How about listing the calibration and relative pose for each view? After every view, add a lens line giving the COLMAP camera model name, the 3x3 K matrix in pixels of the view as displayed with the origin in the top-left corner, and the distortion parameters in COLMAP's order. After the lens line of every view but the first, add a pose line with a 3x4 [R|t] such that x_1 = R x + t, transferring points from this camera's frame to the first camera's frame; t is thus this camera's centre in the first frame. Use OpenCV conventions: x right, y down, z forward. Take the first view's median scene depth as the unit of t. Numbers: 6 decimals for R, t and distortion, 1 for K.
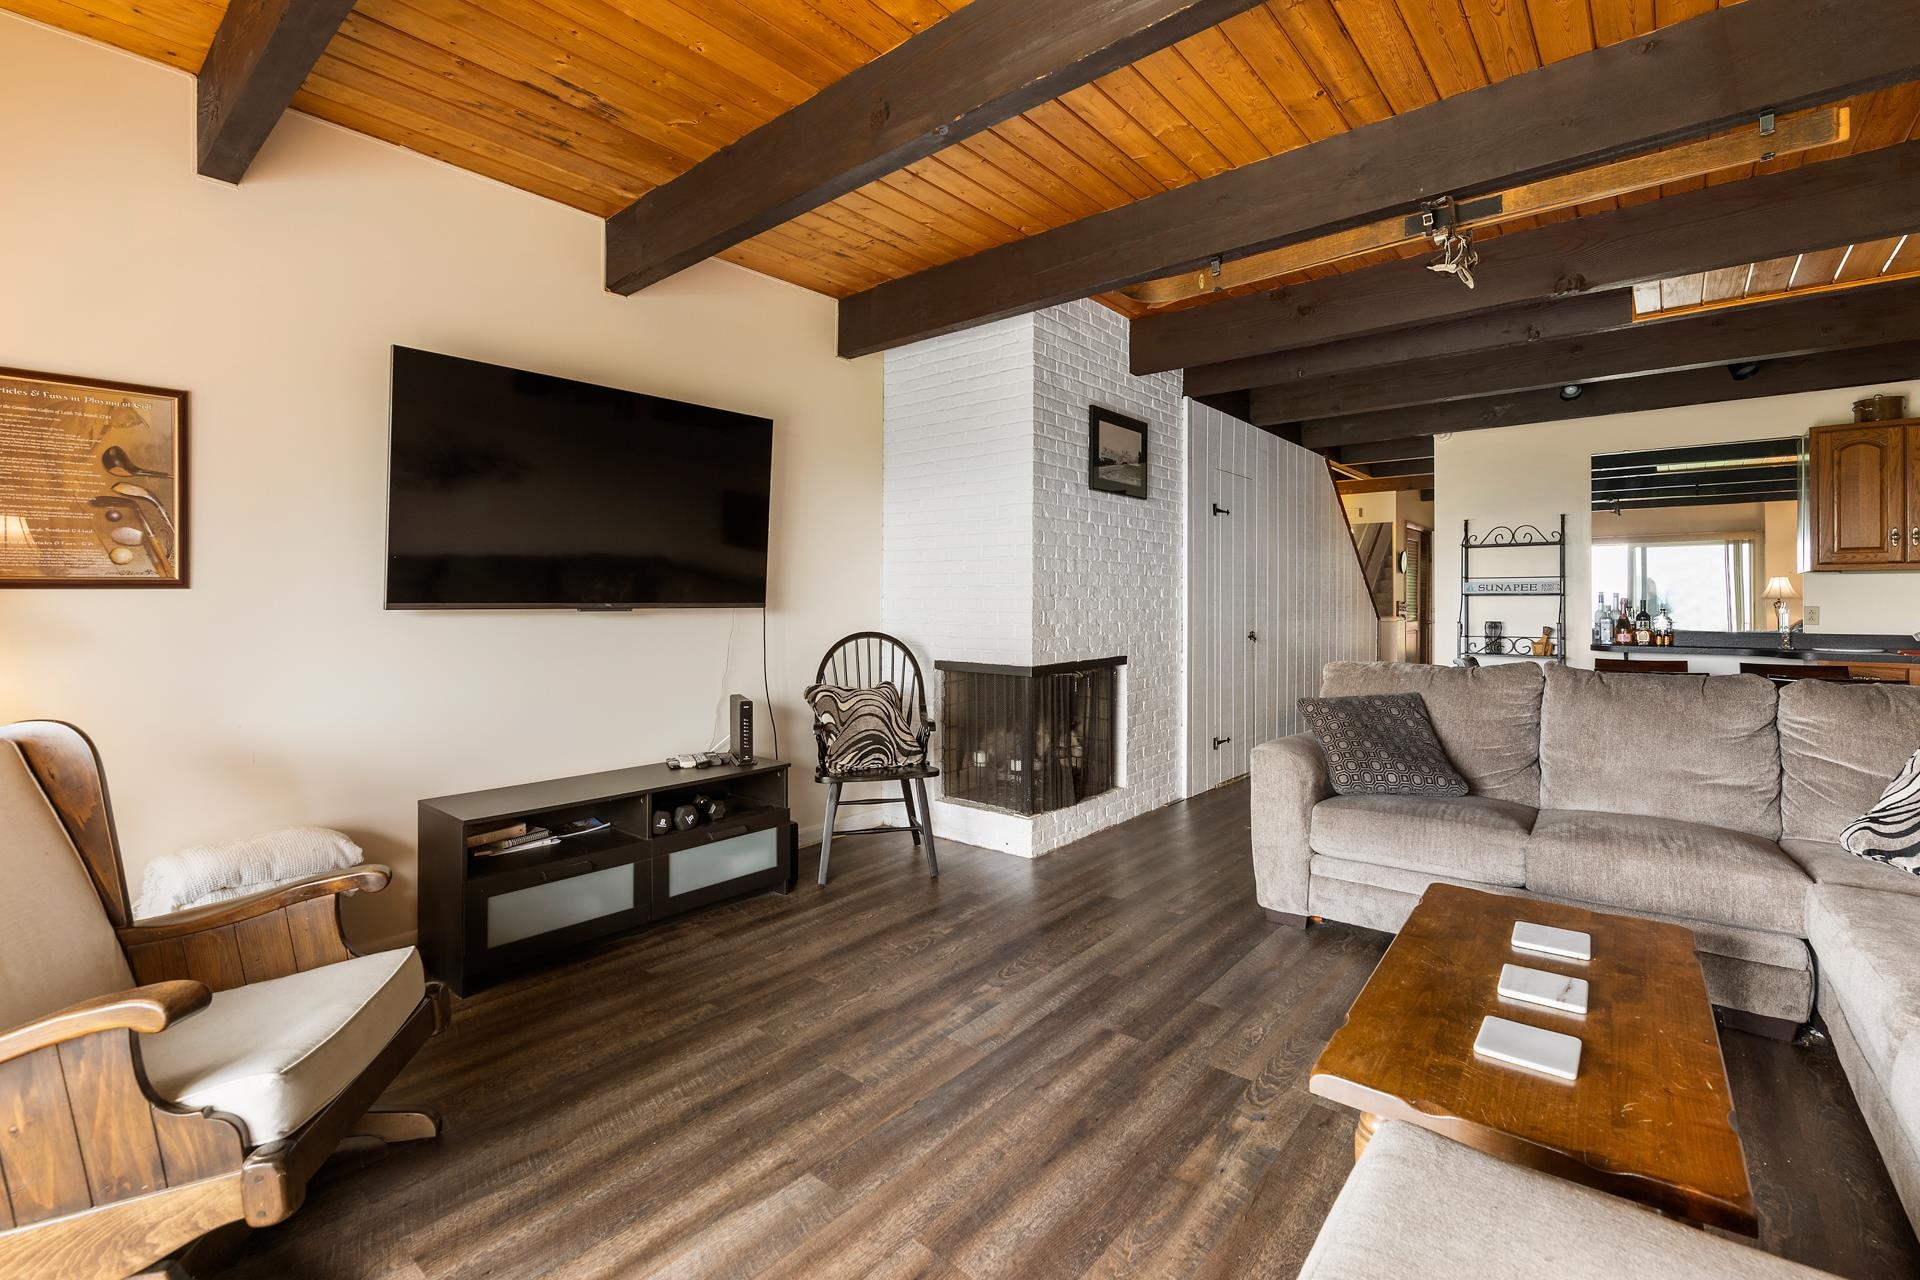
lens RADIAL K [[838.9, 0, 963.2], [0, 838.9, 589.4], [0, 0, 1]] dist [-0.010460, -0.001107]
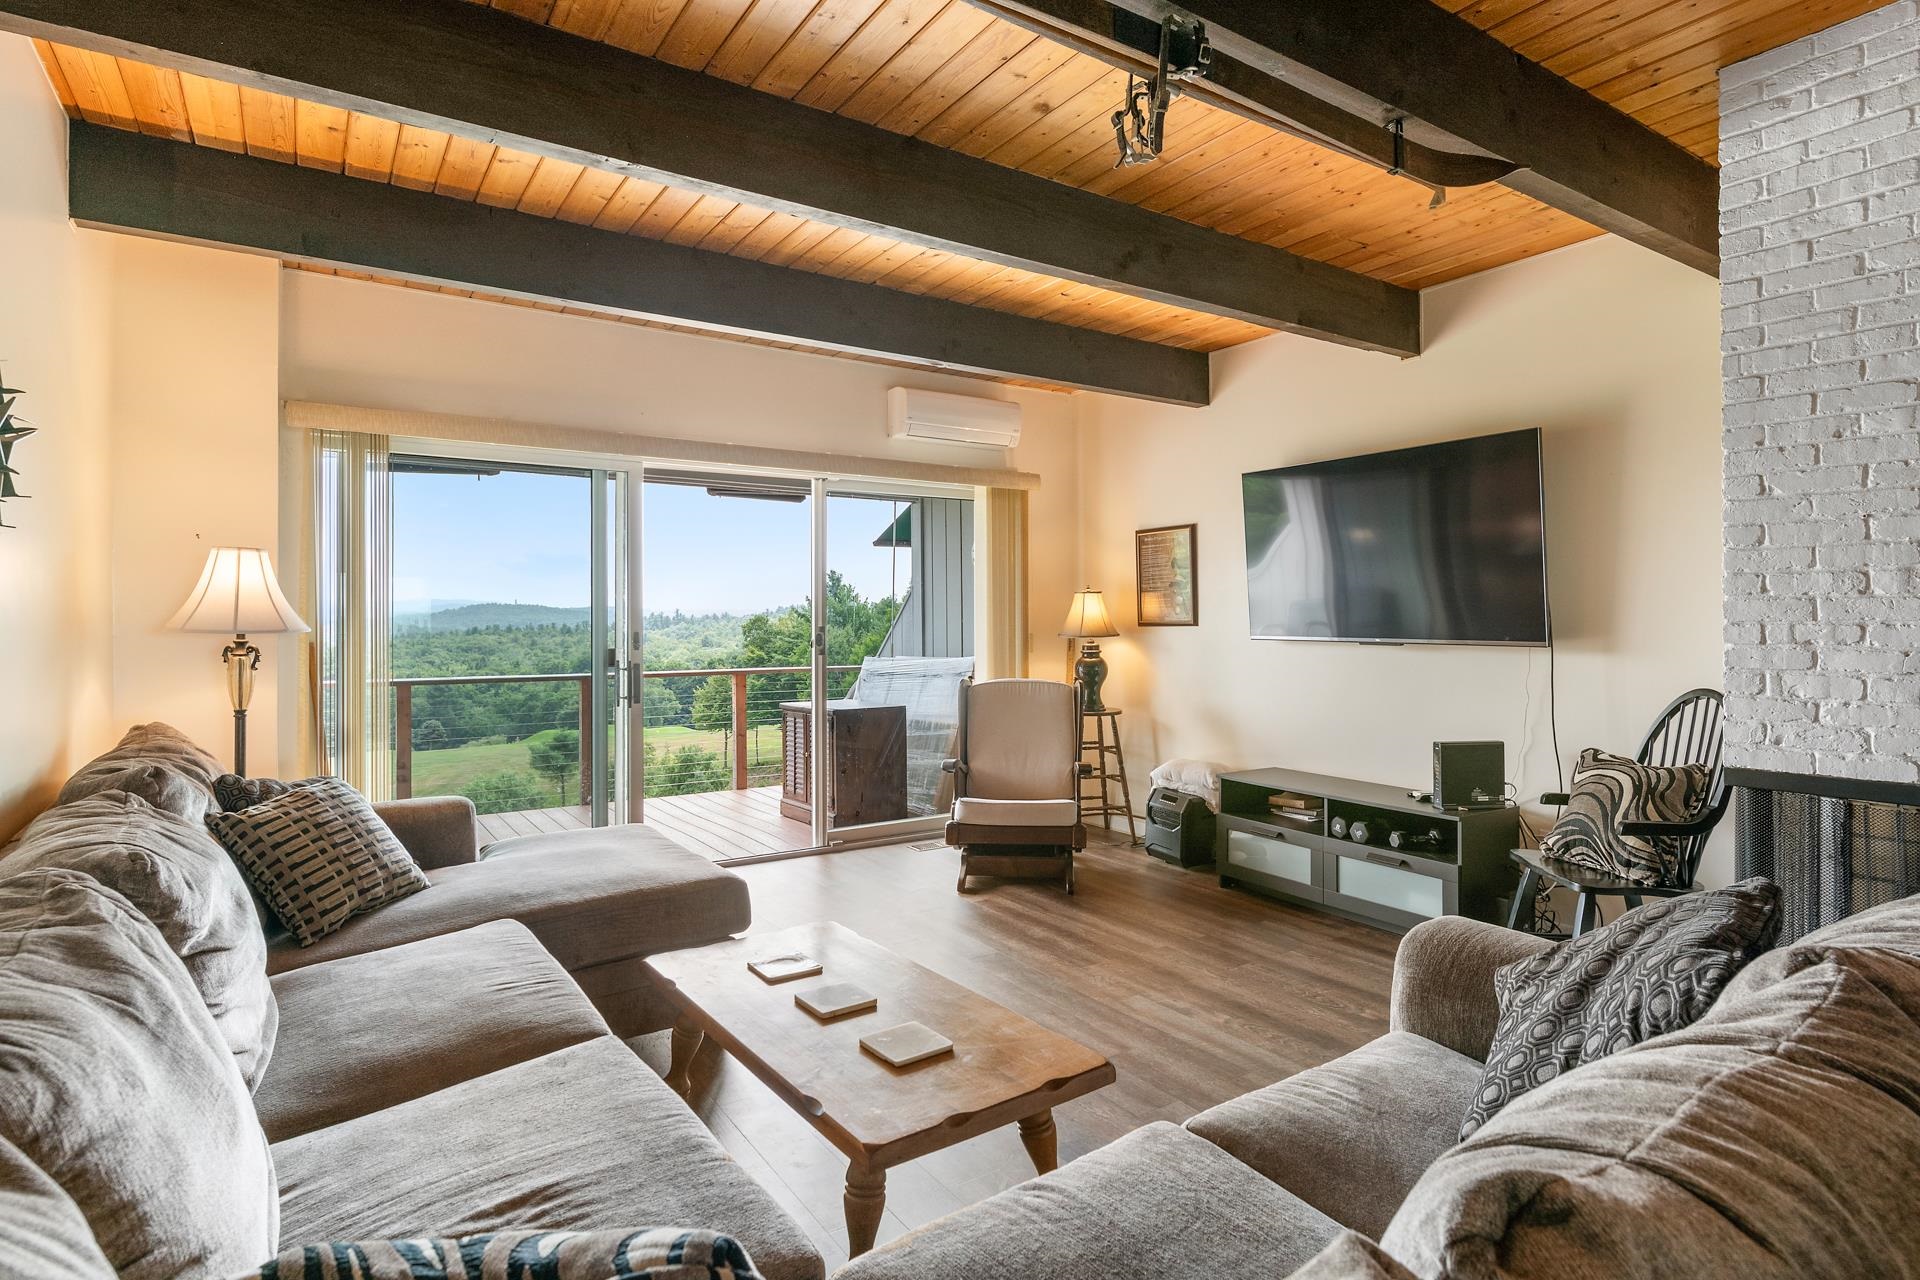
lens RADIAL K [[995.4, 0, 980.8], [0, 995.4, 607.0], [0, 0, 1]] dist [0.002222, 0.000687]
pose [[-0.268269, -0.007952, -0.963311, 1.368098], [0.014714, 0.999815, -0.012351, -0.024161], [0.963232, -0.017488, -0.268103, 1.098860]]
